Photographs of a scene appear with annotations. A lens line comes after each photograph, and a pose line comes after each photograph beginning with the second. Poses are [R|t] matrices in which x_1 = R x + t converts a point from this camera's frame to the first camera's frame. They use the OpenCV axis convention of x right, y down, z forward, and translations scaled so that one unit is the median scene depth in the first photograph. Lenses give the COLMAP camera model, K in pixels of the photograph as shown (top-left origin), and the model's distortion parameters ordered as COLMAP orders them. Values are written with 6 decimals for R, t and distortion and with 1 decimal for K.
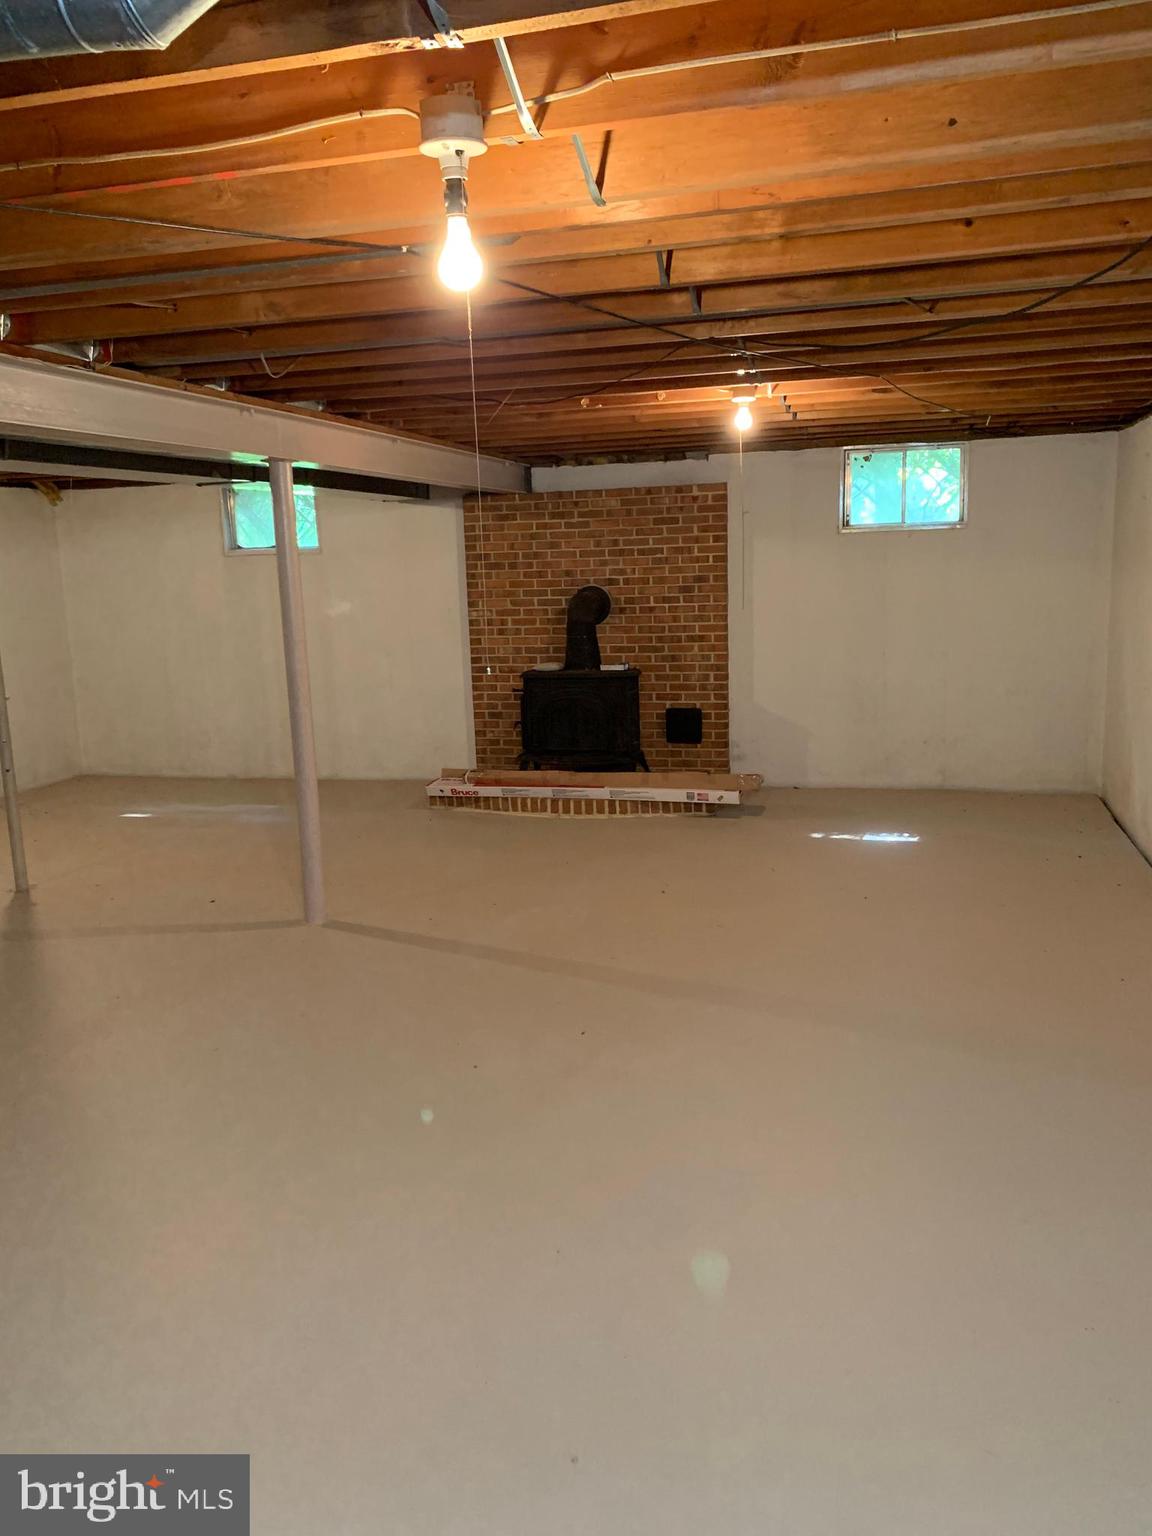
lens RADIAL K [[1190.8, 0, 576.4], [0, 1190.8, 769.5], [0, 0, 1]] dist [0.032517, -0.012258]
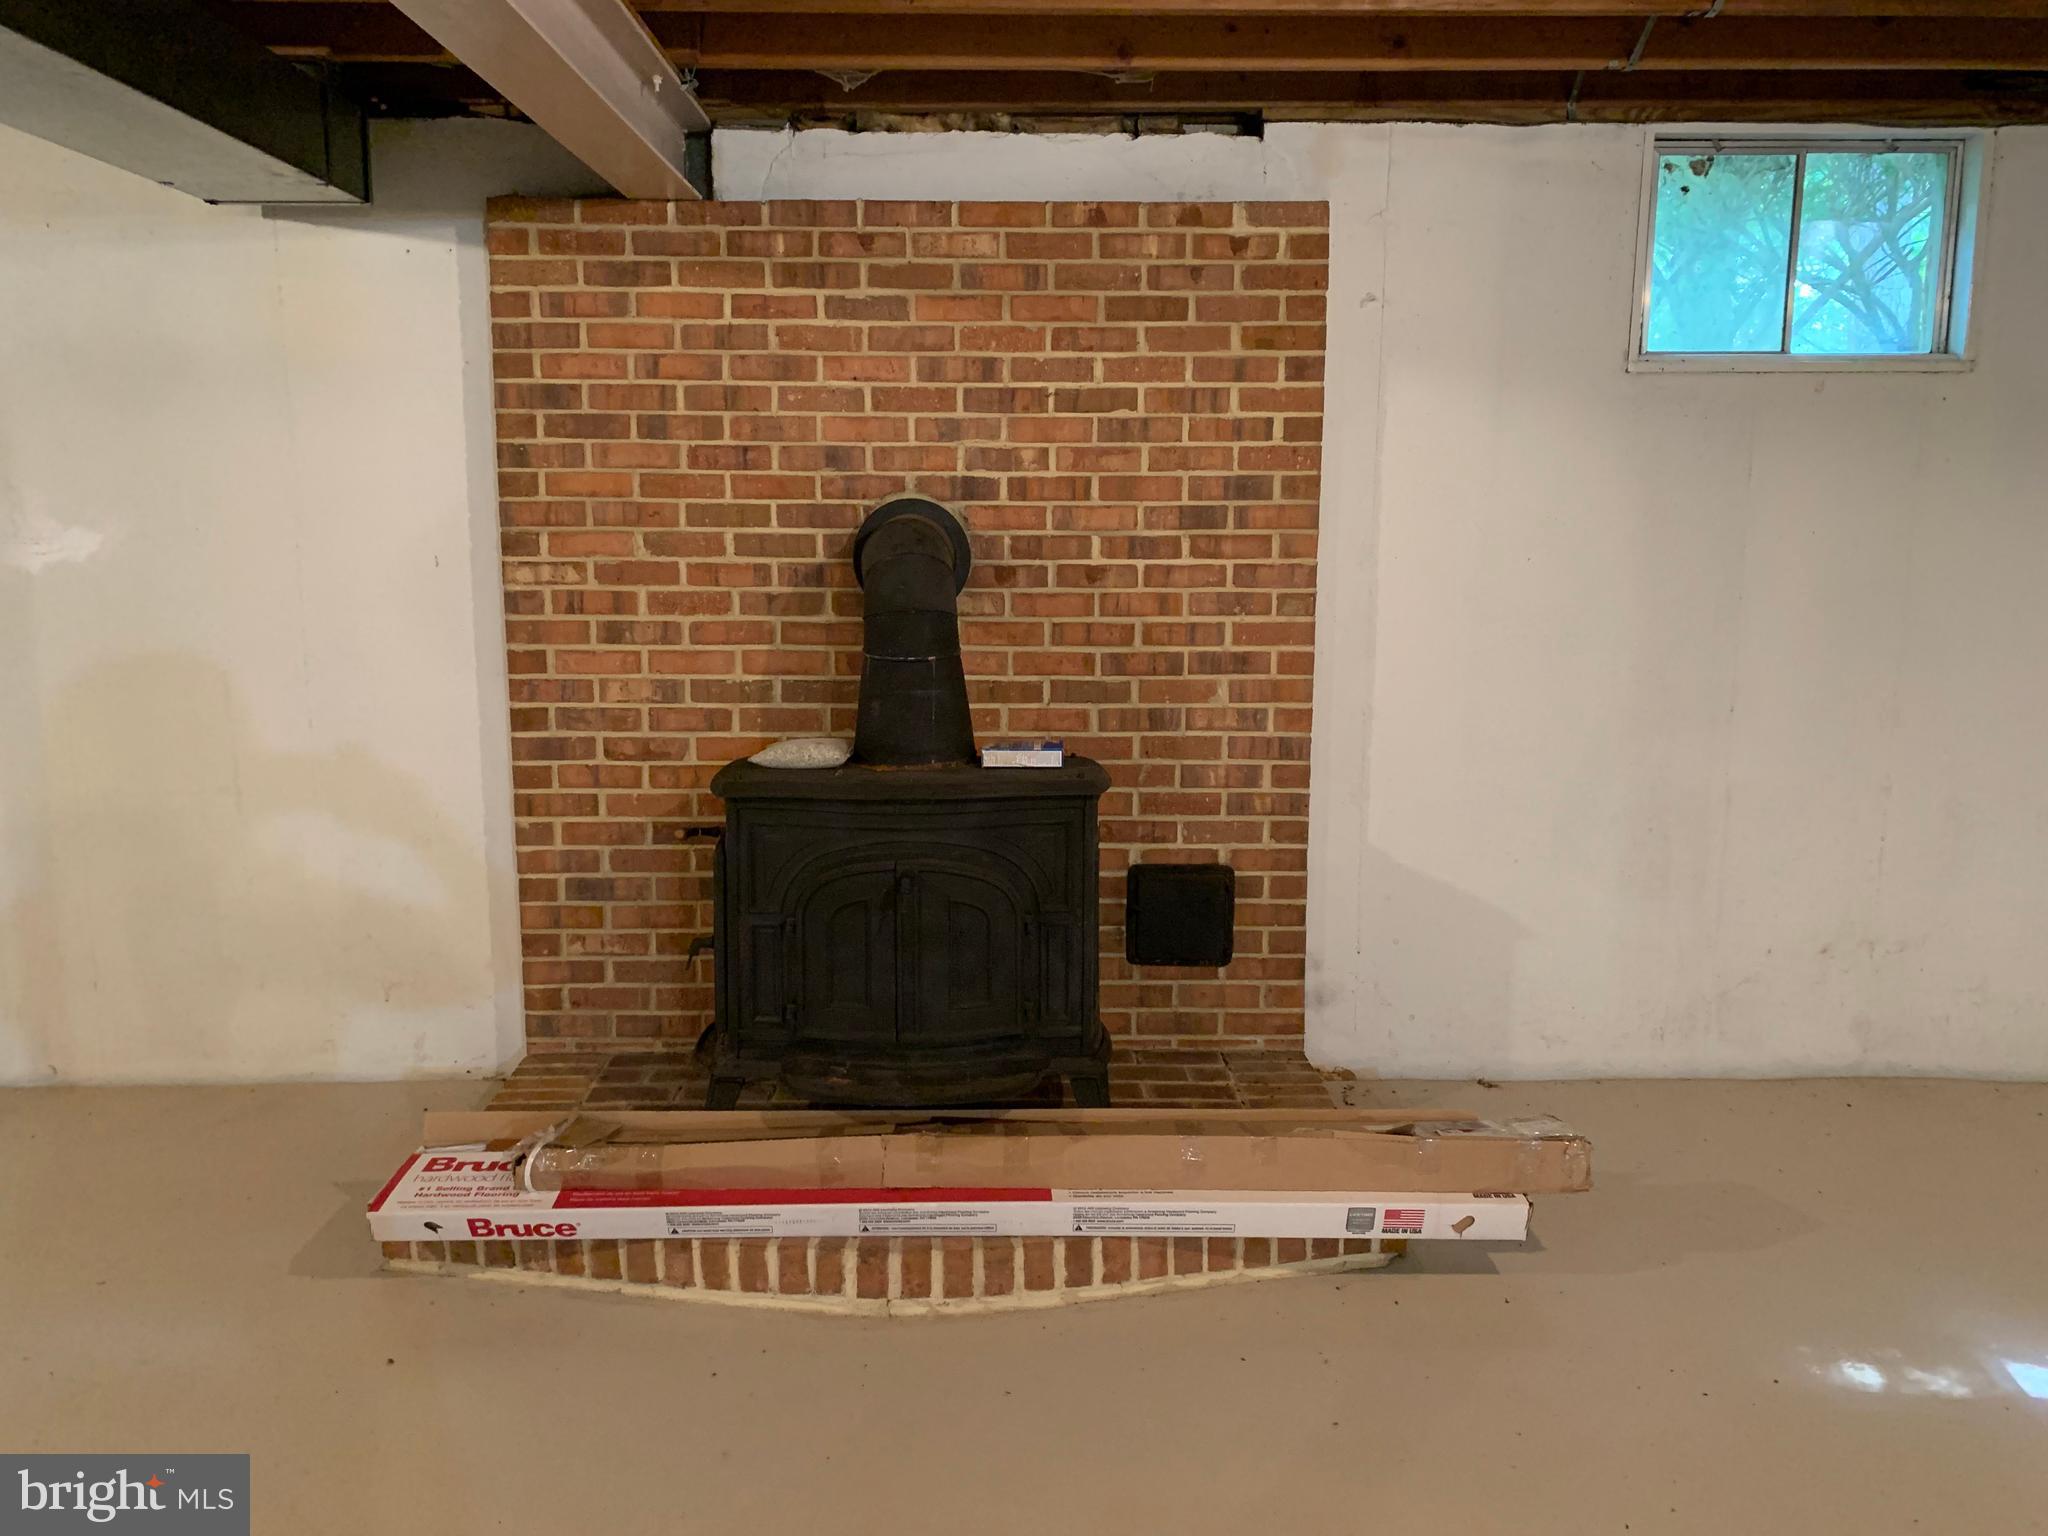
lens RADIAL K [[1587.7, 0, 1030.9], [0, 1587.7, 732.8], [0, 0, 1]] dist [0.032517, -0.012258]
pose [[0.957603, -0.005008, 0.288046, -0.082217], [0.016107, 0.999216, -0.036174, -0.074231], [-0.287639, 0.039280, 0.956933, 0.582120]]
